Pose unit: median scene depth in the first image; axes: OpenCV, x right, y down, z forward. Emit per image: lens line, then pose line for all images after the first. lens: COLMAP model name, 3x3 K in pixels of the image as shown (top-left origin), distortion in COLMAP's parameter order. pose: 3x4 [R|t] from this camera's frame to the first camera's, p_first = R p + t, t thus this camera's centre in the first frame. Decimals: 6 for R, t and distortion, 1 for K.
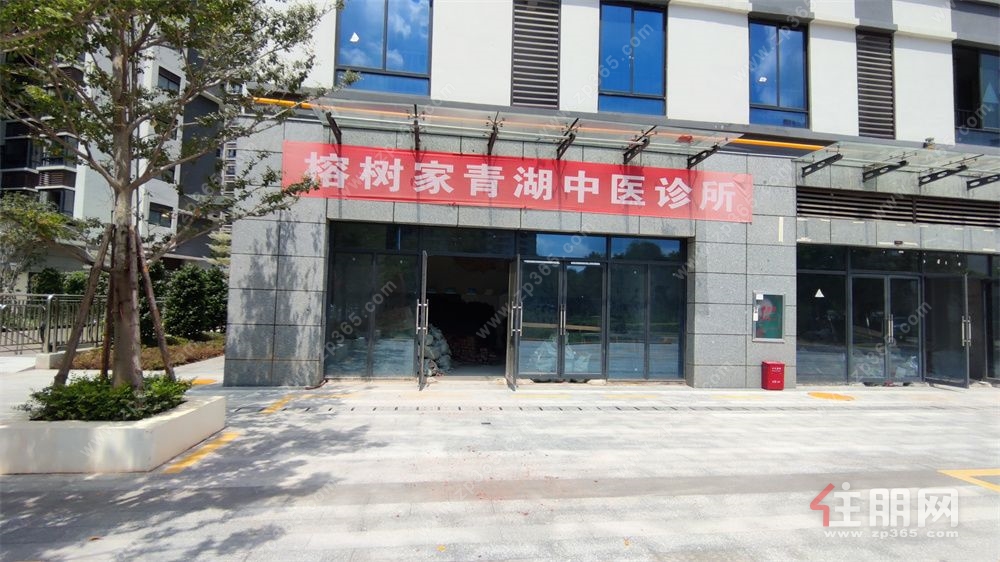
lens RADIAL K [[455.8, 0, 499.5], [0, 455.8, 280.7], [0, 0, 1]] dist [0.008649, -0.006484]
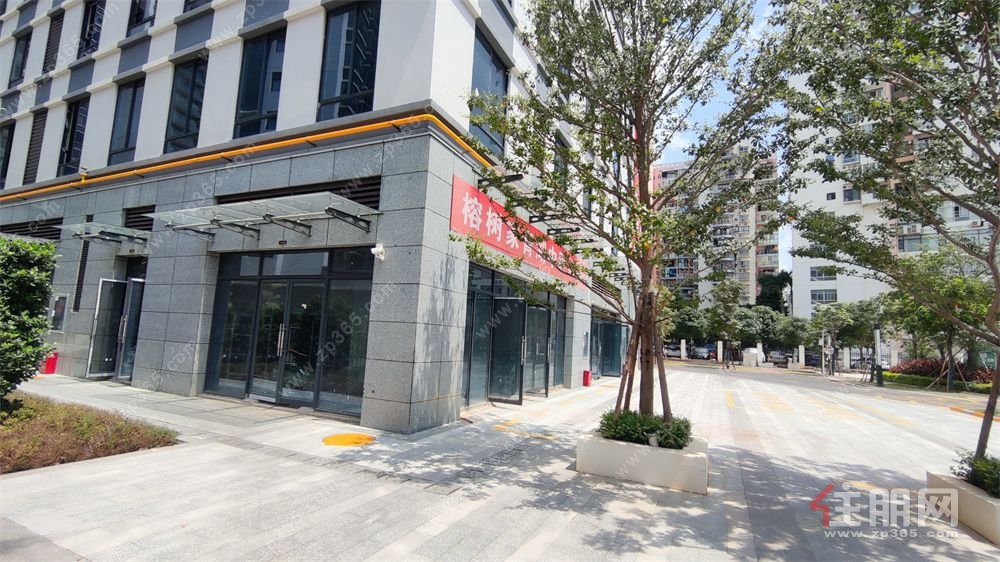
lens RADIAL K [[455.8, 0, 493.6], [0, 455.8, 283.9], [0, 0, 1]] dist [0.008649, -0.006484]
pose [[0.563058, 0.096366, 0.820780, -1.049436], [-0.077753, 0.994950, -0.063476, -0.011883], [-0.822751, -0.028077, 0.567707, 0.312525]]
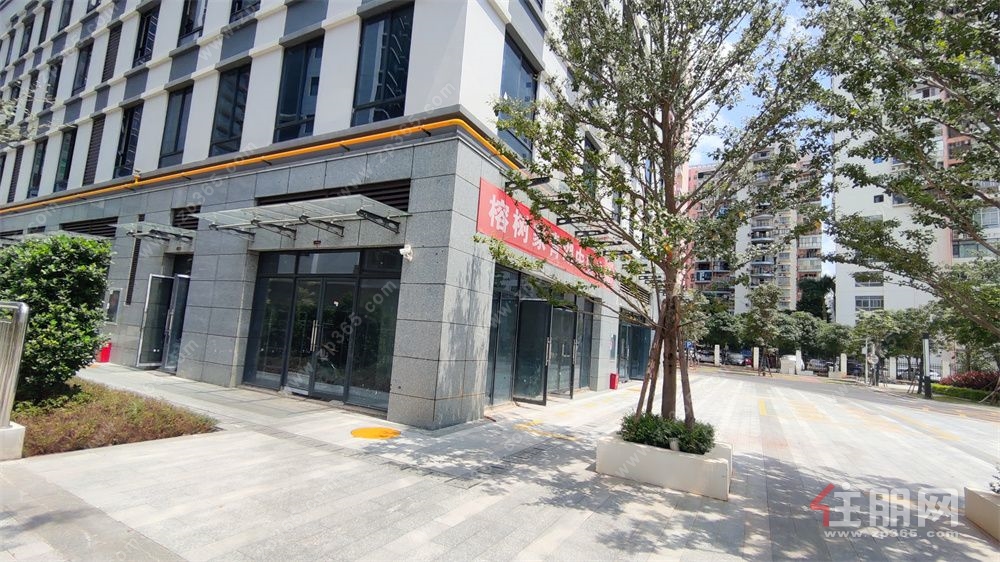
lens RADIAL K [[455.8, 0, 495.7], [0, 455.8, 283.0], [0, 0, 1]] dist [0.008649, -0.006484]
pose [[0.610992, 0.107684, 0.784279, -1.056042], [-0.097172, 0.993415, -0.060697, -0.013339], [-0.785651, -0.039125, 0.617432, 0.295683]]
